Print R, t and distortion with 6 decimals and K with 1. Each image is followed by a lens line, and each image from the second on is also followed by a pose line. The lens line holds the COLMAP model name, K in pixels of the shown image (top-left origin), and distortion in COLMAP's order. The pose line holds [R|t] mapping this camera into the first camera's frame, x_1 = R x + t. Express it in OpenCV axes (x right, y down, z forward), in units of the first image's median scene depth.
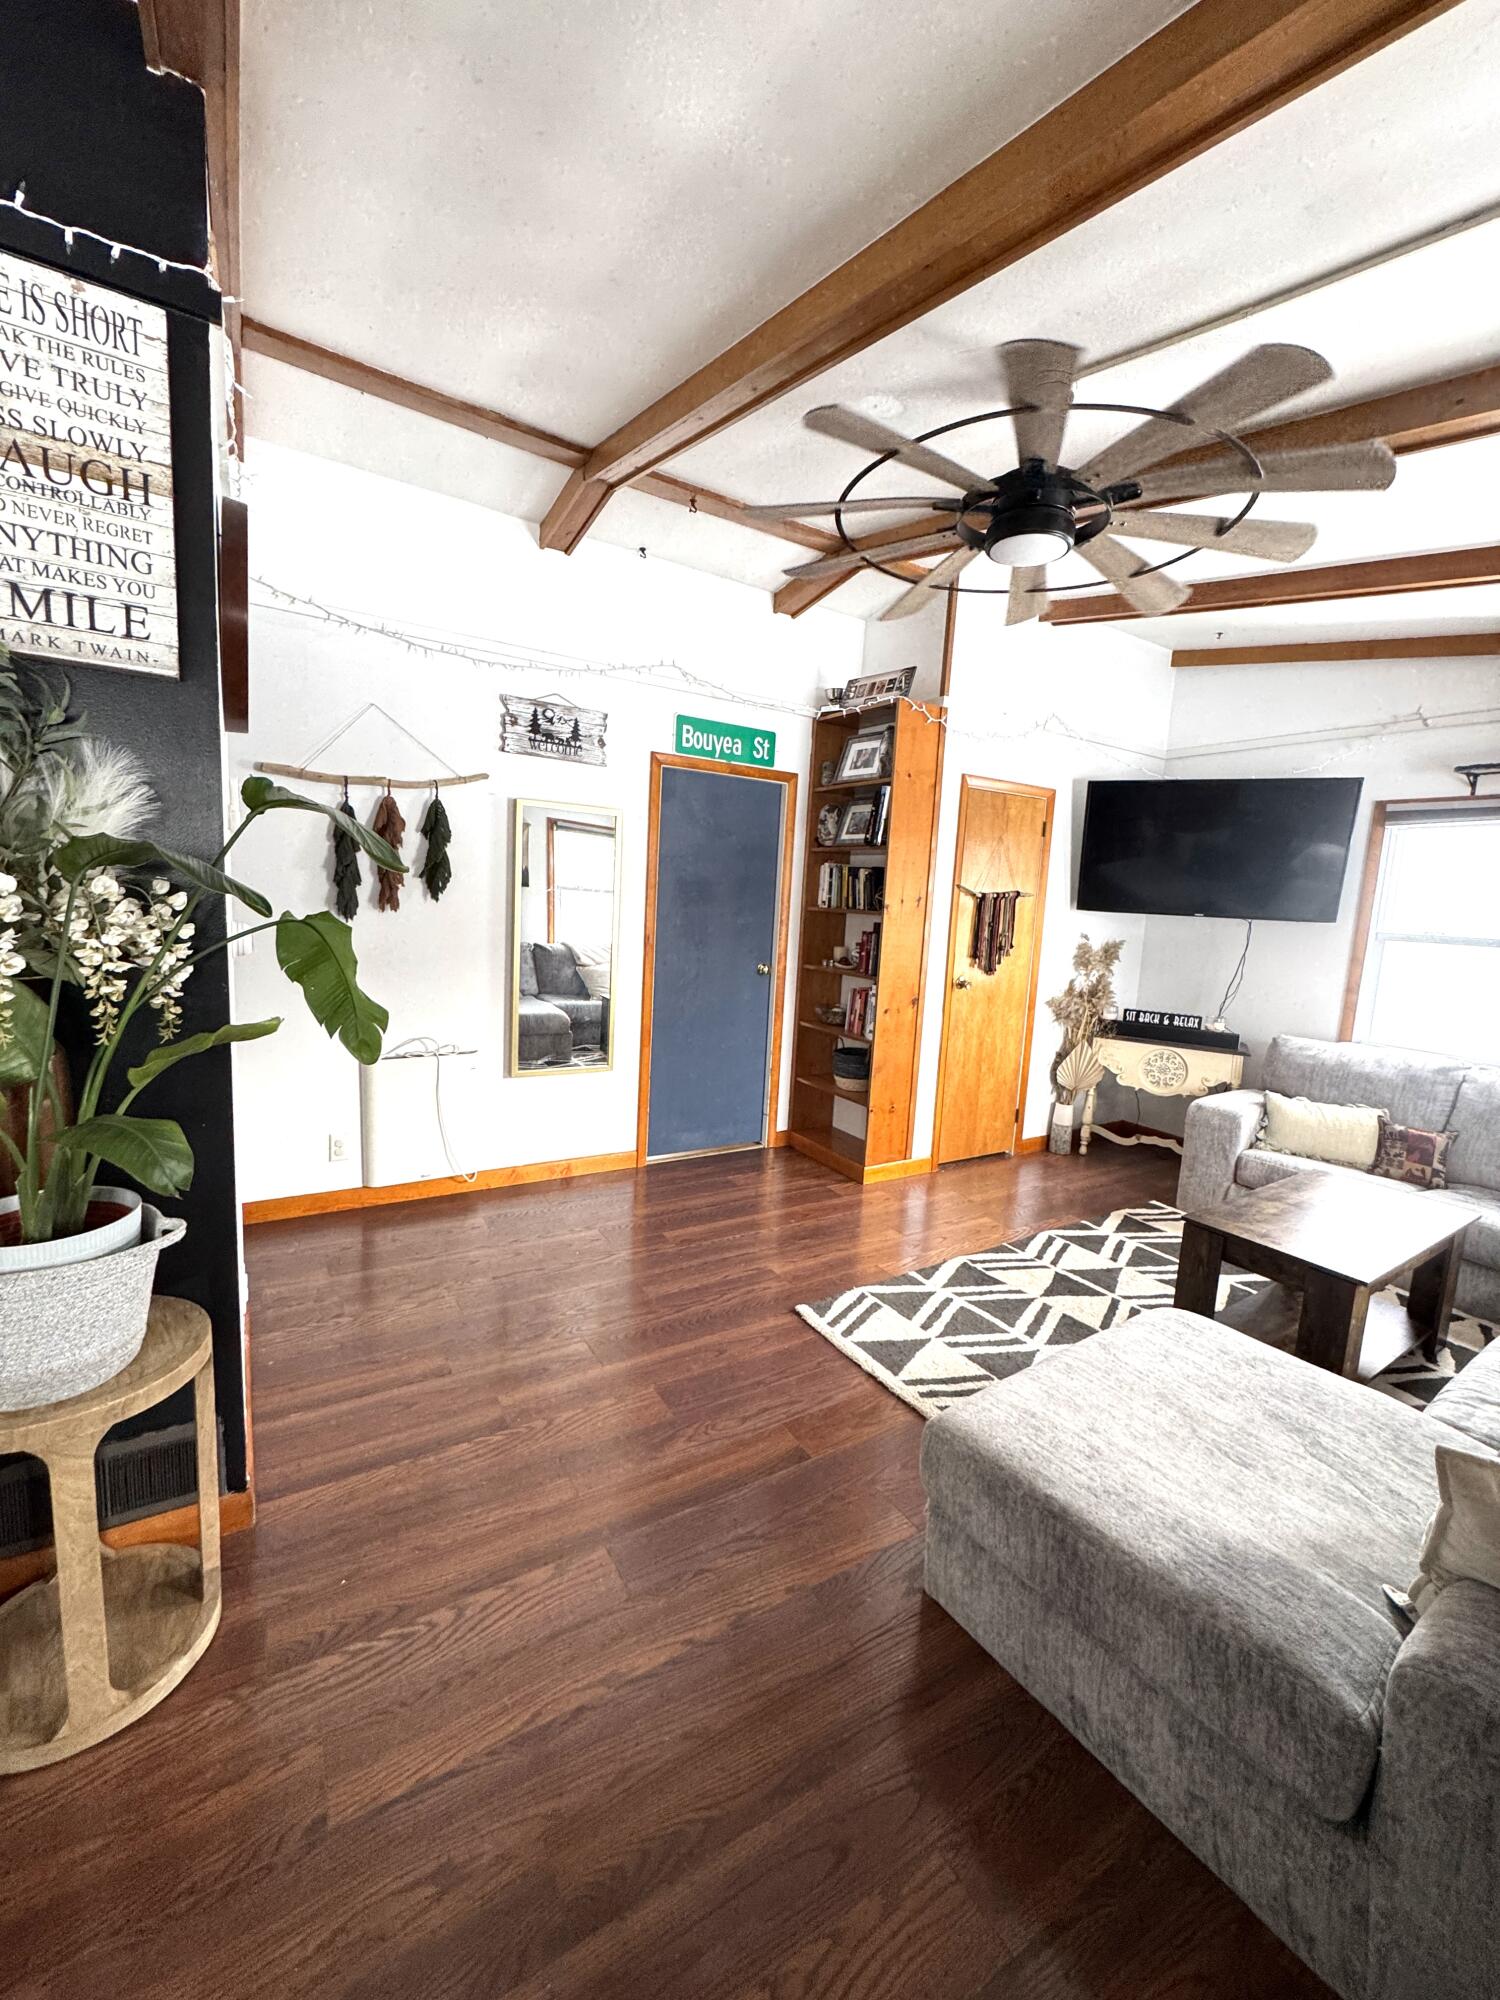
lens RADIAL K [[795.7, 0, 750.0], [0, 795.7, 1000.0], [0, 0, 1]] dist [-0.000922, -0.000042]
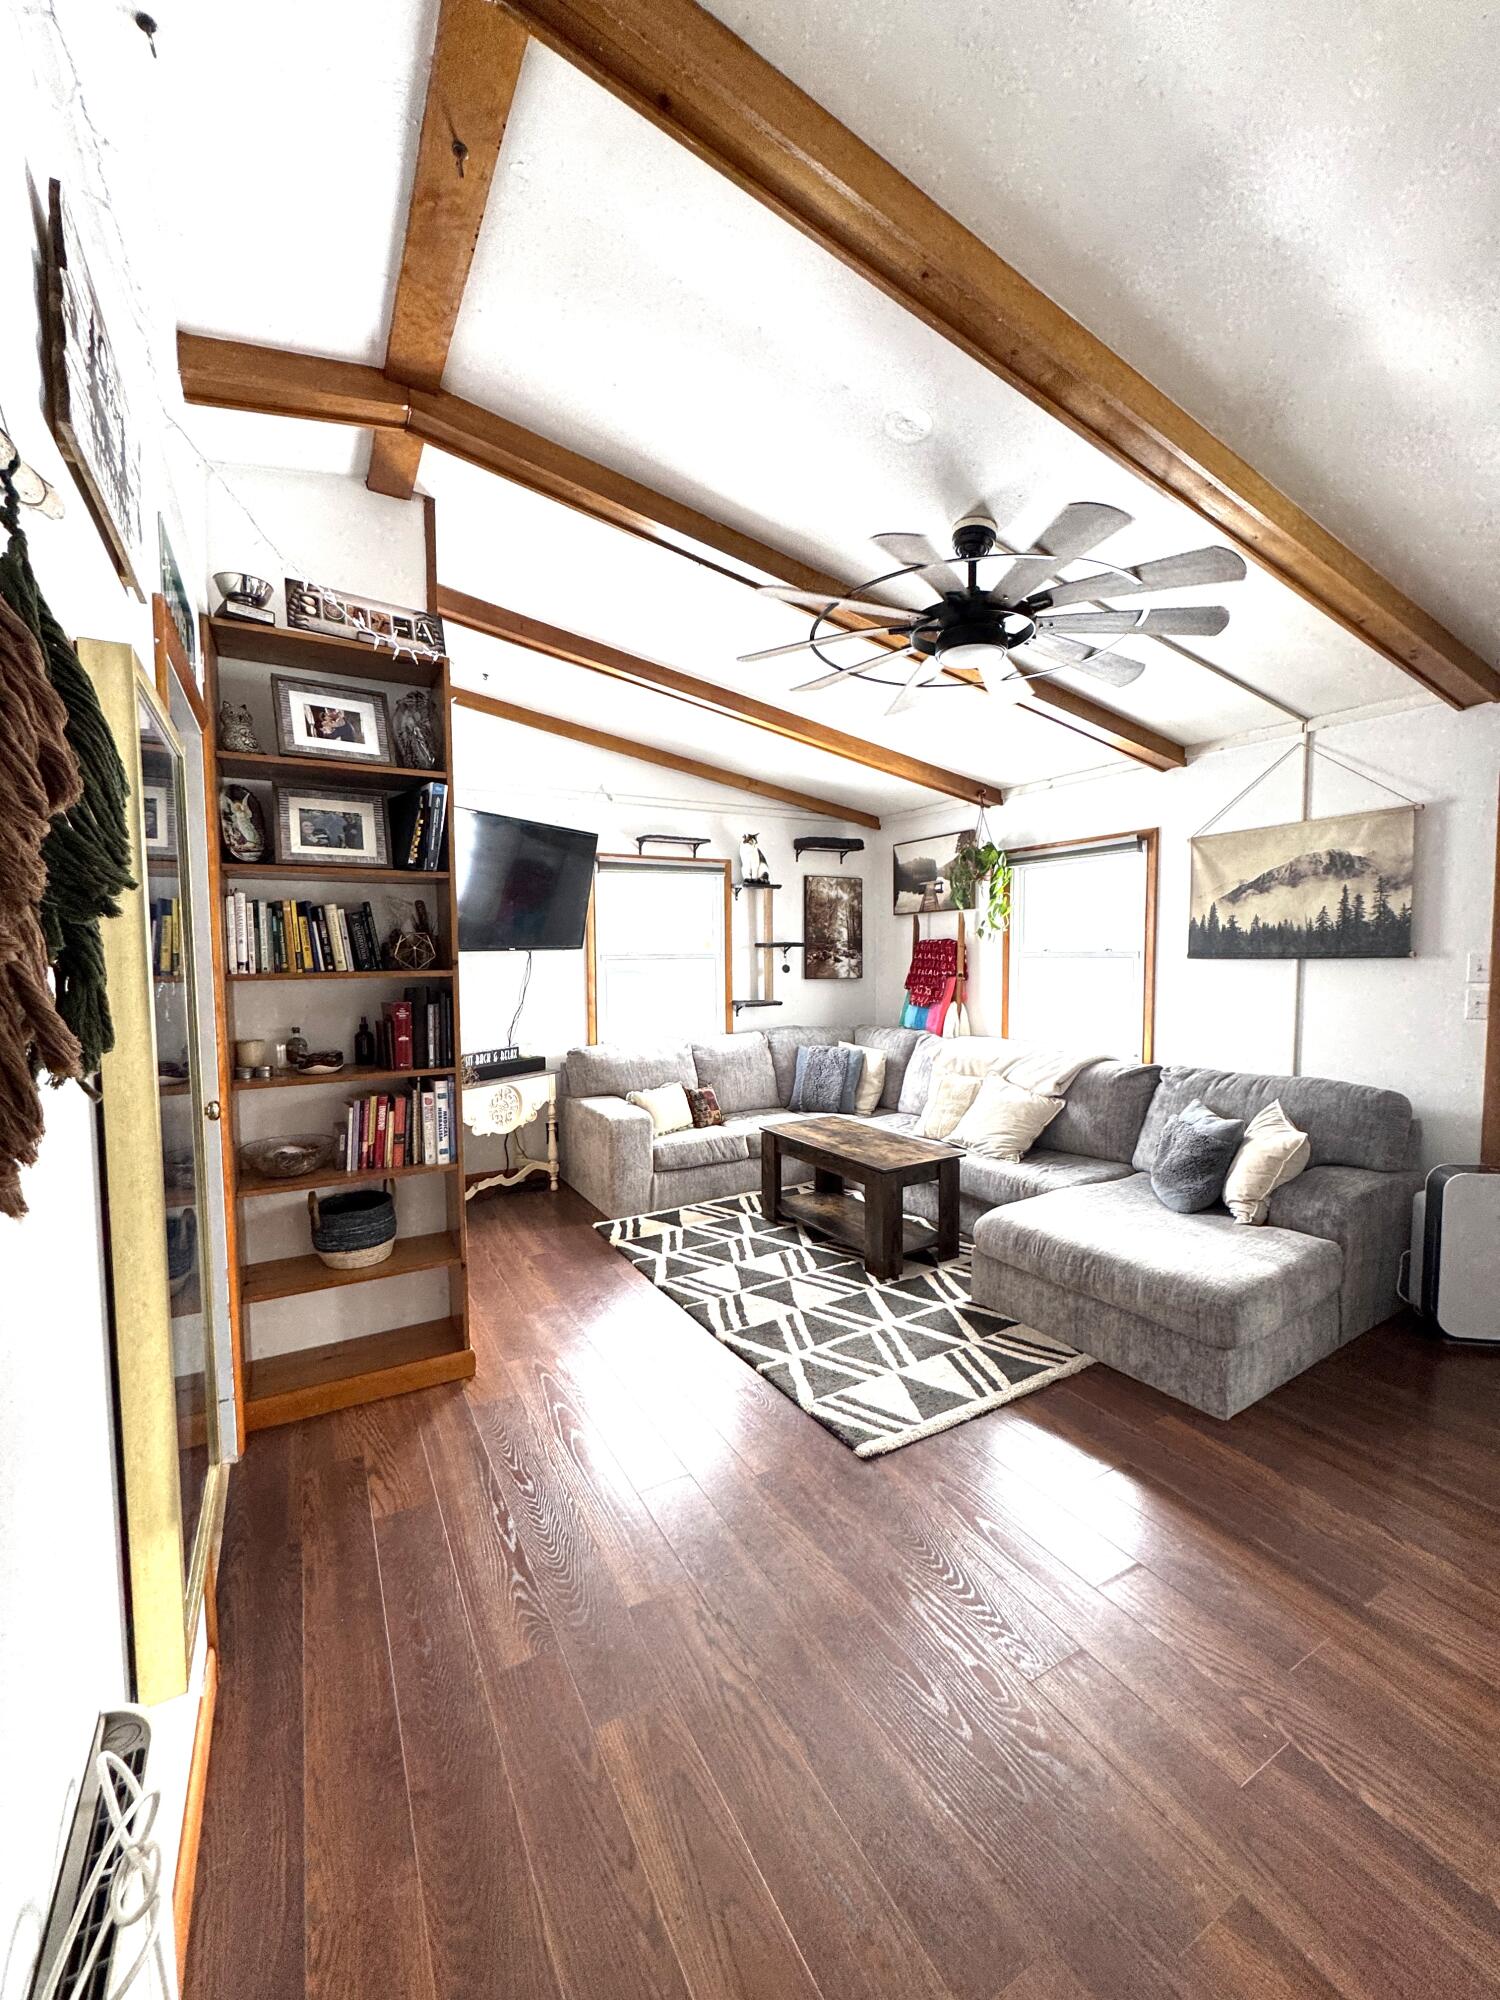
lens RADIAL K [[803.3, 0, 750.0], [0, 803.3, 1000.0], [0, 0, 1]] dist [0.001375, 0.000351]
pose [[0.032843, -0.118870, 0.992367, -0.600917], [0.140023, 0.983657, 0.113192, -0.153006], [-0.989603, 0.135237, 0.048951, 0.862213]]
